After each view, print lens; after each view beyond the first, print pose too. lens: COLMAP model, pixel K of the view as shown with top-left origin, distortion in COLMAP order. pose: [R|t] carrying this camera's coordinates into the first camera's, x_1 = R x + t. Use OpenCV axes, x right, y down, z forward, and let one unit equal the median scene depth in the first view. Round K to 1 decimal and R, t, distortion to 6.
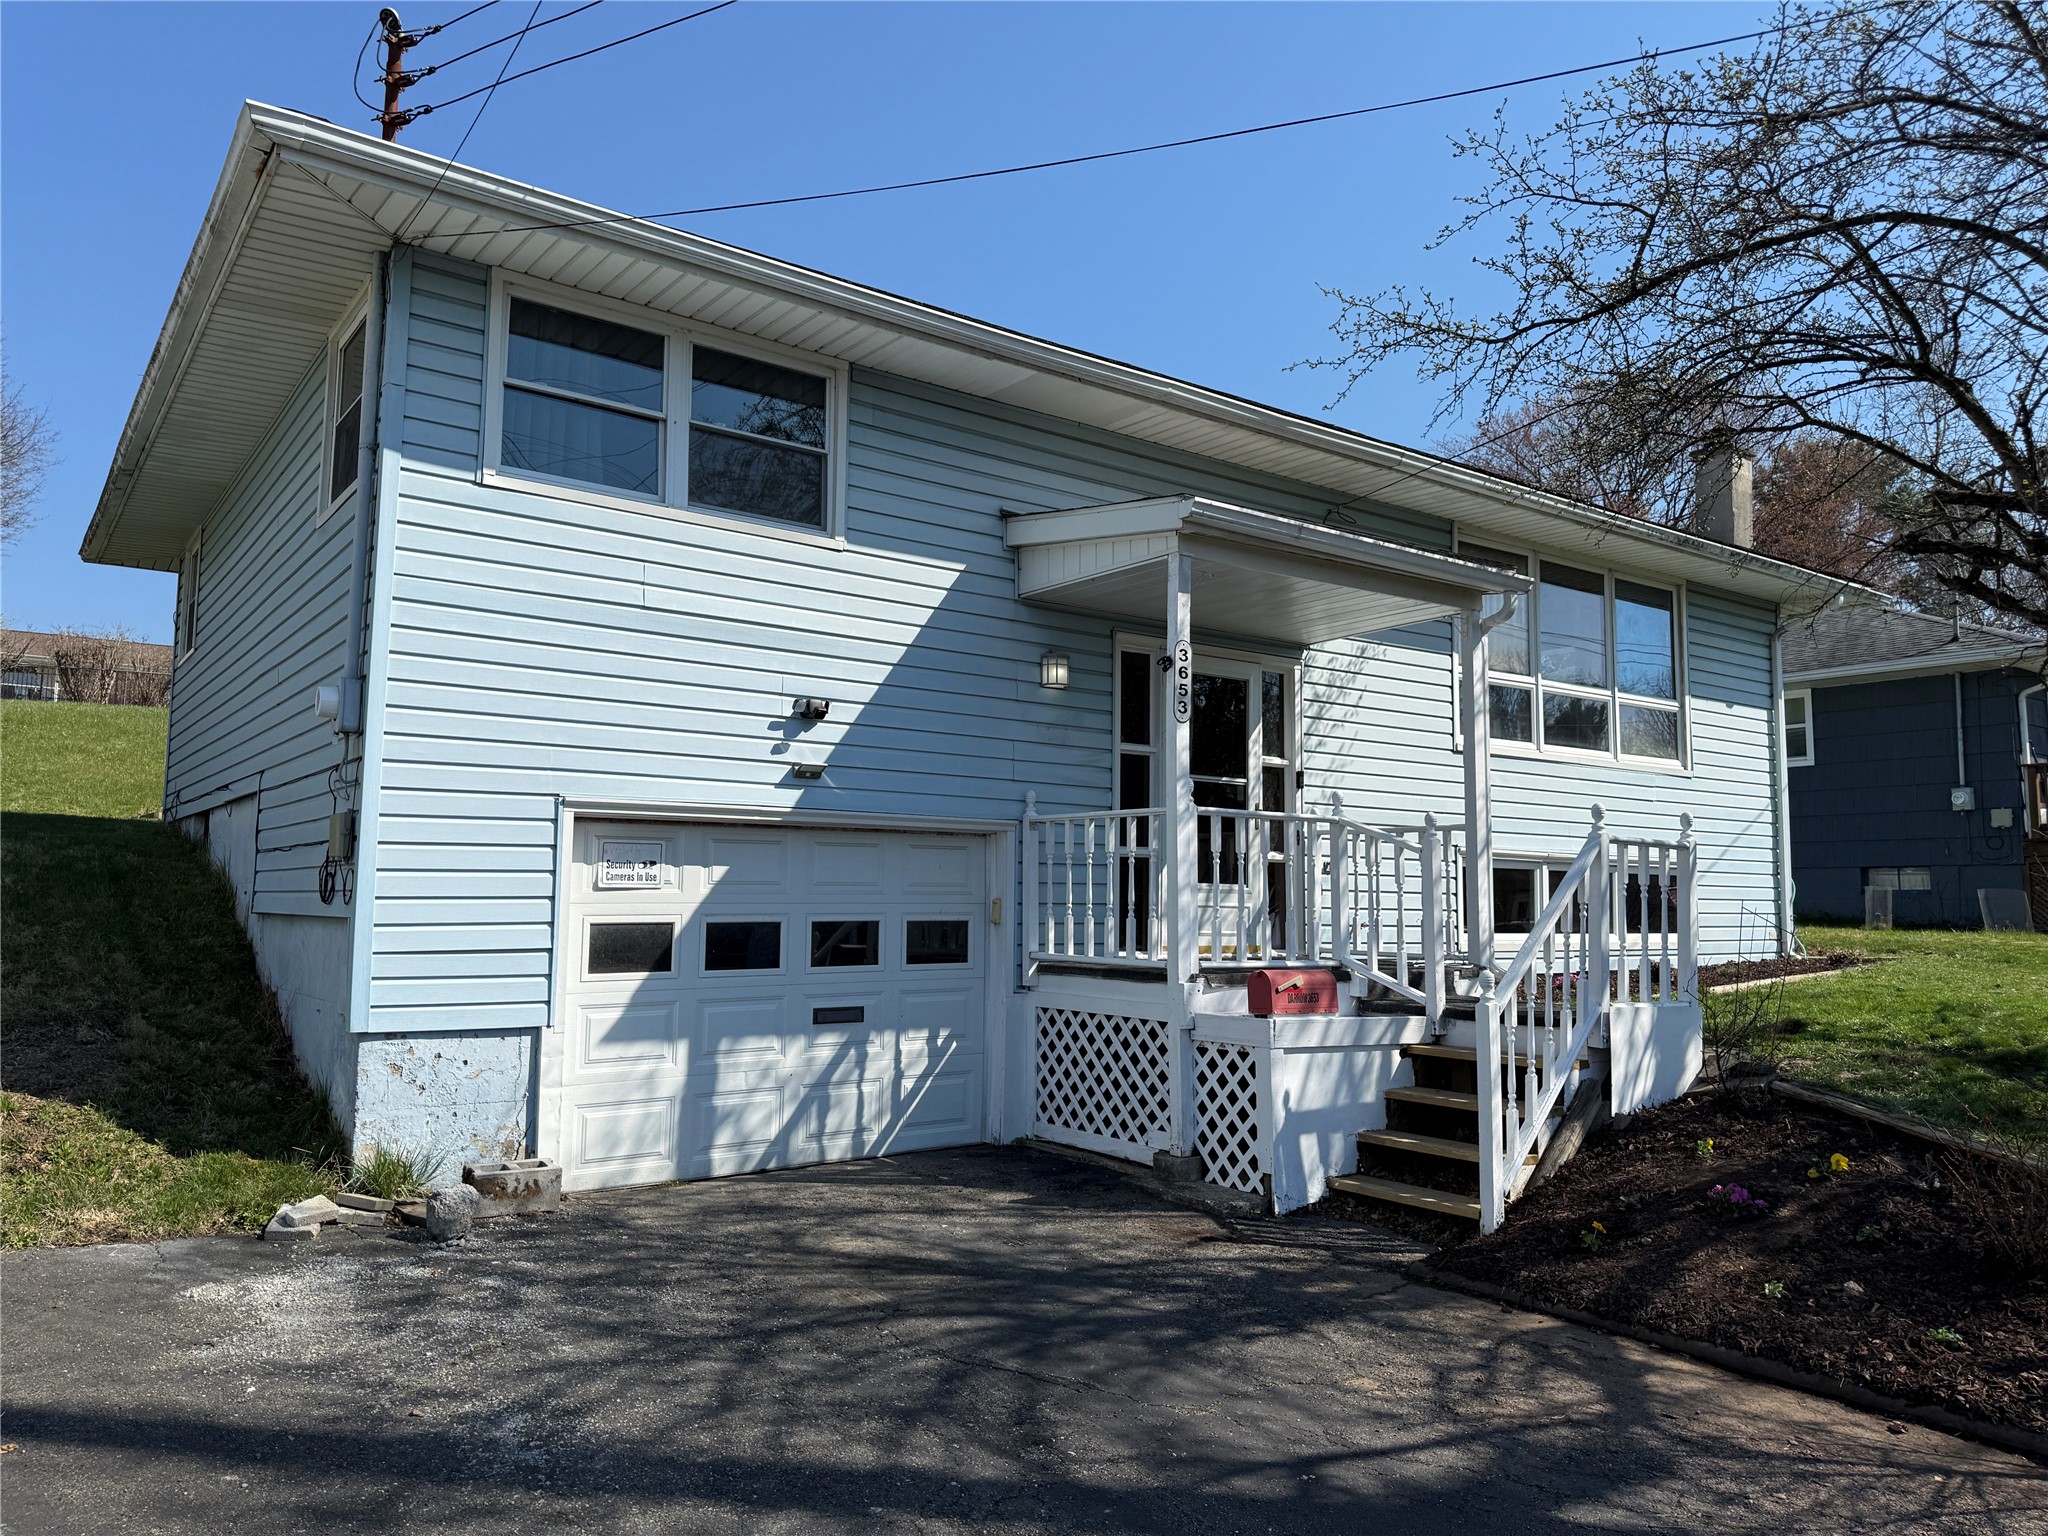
lens RADIAL K [[1432.8, 0, 1014.8], [0, 1432.8, 758.6], [0, 0, 1]] dist [0.008145, -0.035898]
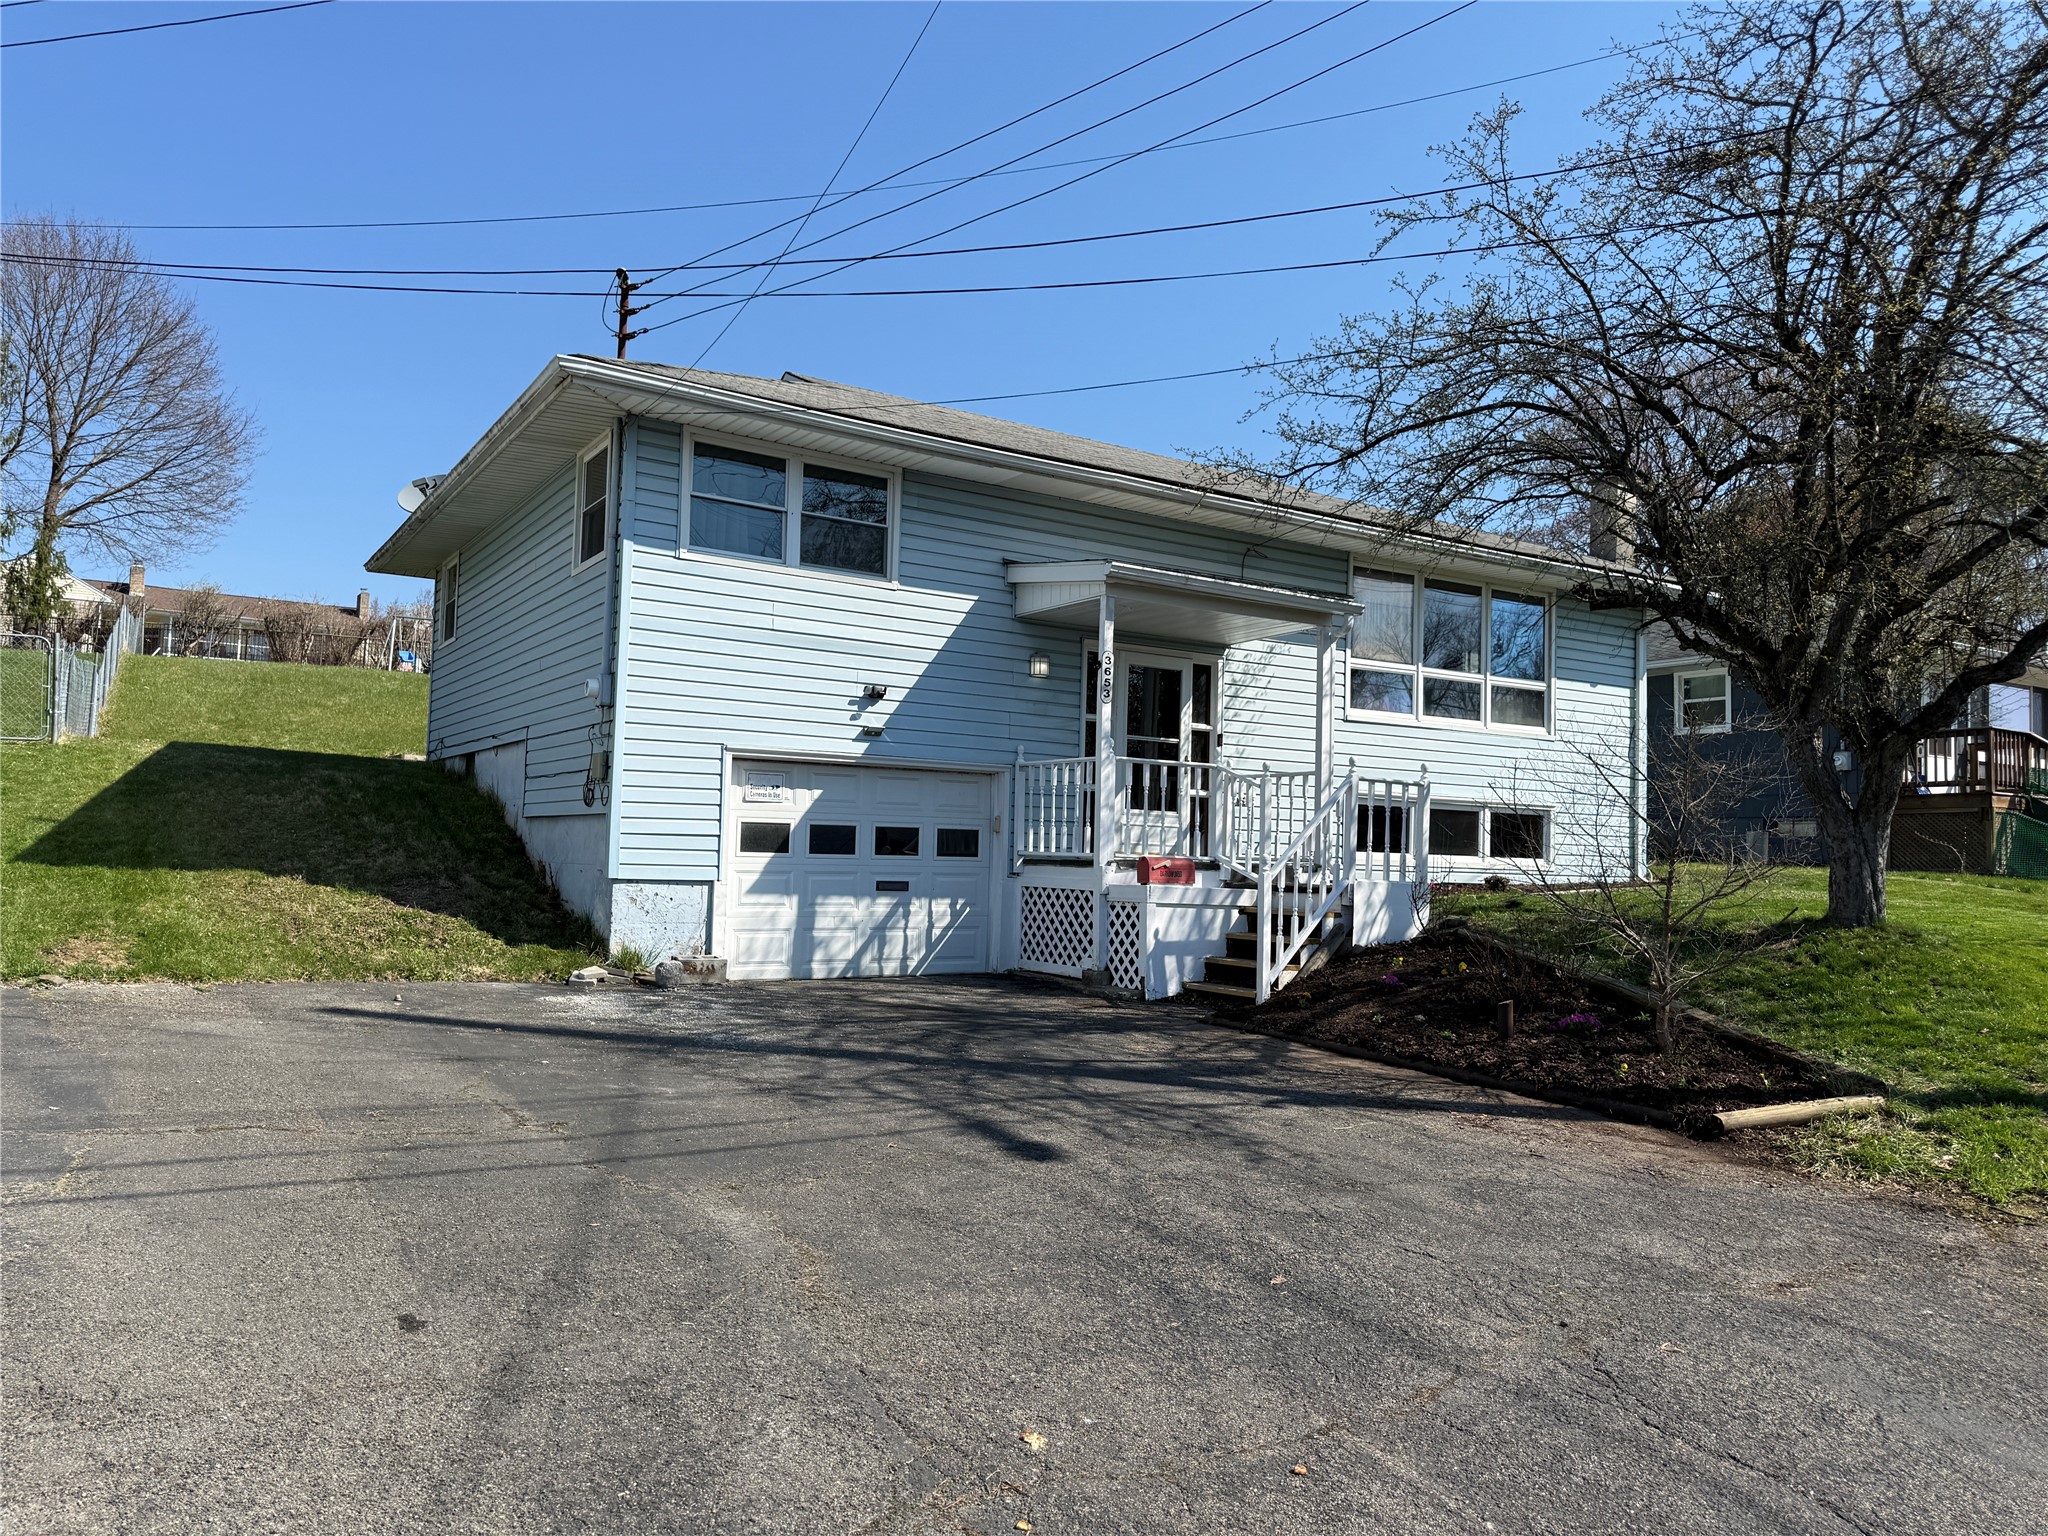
lens RADIAL K [[1432.8, 0, 1006.8], [0, 1432.8, 771.5], [0, 0, 1]] dist [0.008145, -0.035898]
pose [[0.996765, 0.012961, -0.079316, 0.134773], [-0.009771, 0.999133, 0.040477, -0.012449], [0.079771, -0.039571, 0.996027, -0.594382]]
